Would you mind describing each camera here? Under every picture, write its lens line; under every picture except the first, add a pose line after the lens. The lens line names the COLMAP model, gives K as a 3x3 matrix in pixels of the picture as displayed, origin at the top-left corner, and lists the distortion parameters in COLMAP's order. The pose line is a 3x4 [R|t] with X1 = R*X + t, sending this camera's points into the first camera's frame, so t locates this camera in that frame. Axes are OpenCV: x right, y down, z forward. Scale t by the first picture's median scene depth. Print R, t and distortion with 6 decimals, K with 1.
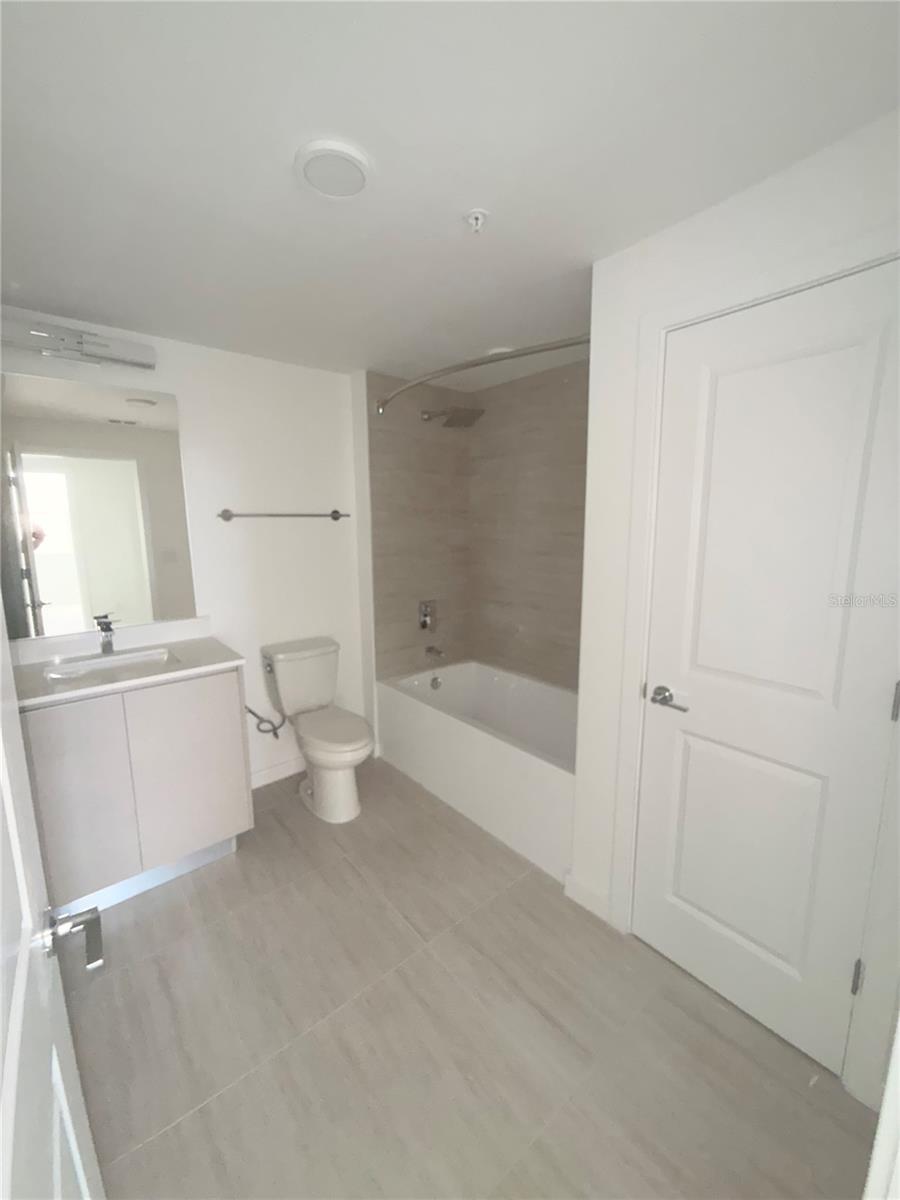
lens RADIAL K [[474.8, 0, 450.5], [0, 474.8, 595.0], [0, 0, 1]] dist [-0.000299, -0.000047]
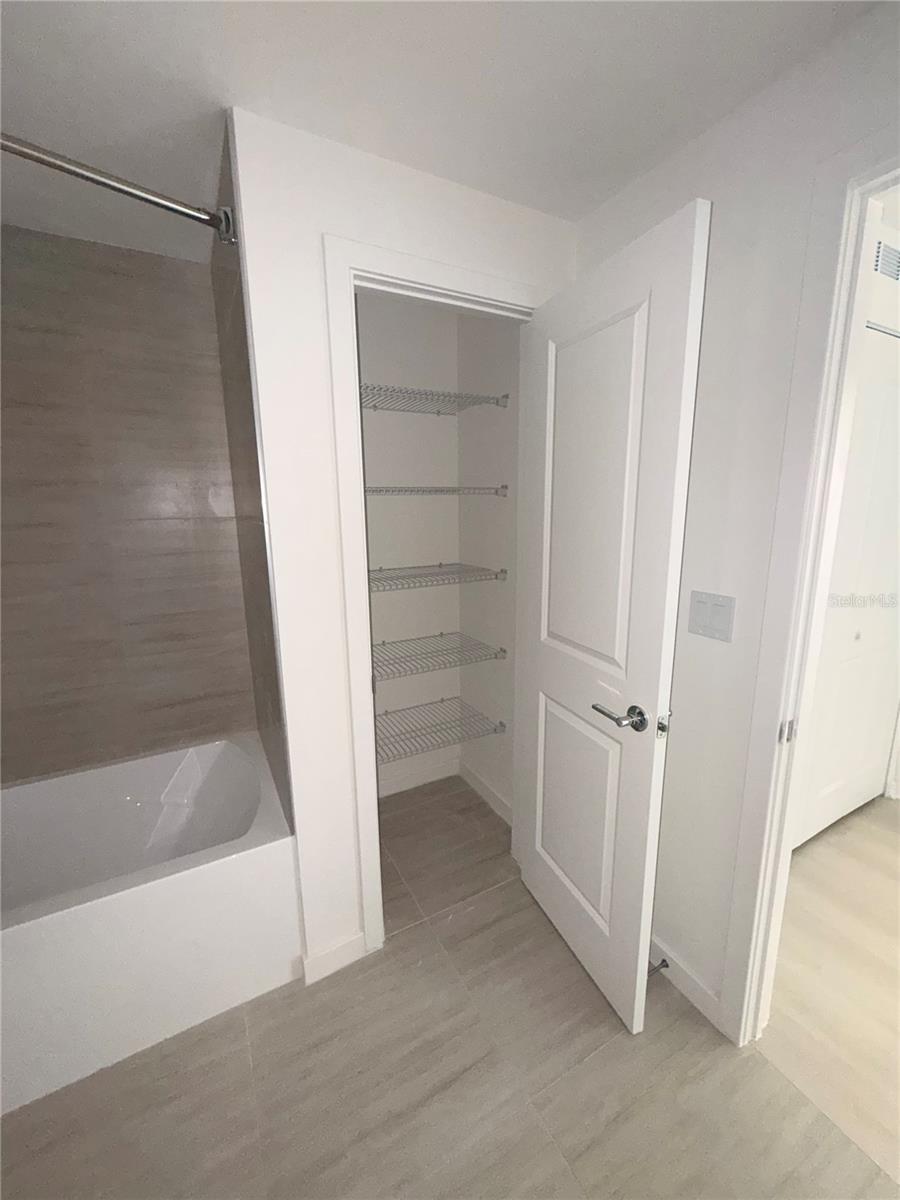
lens RADIAL K [[474.8, 0, 450.5], [0, 474.8, 595.0], [0, 0, 1]] dist [-0.000299, -0.000047]
pose [[0.214887, -0.190341, 0.957911, -0.404621], [0.158053, 0.974673, 0.158216, -0.088276], [-0.963765, 0.117402, 0.239528, 0.635228]]
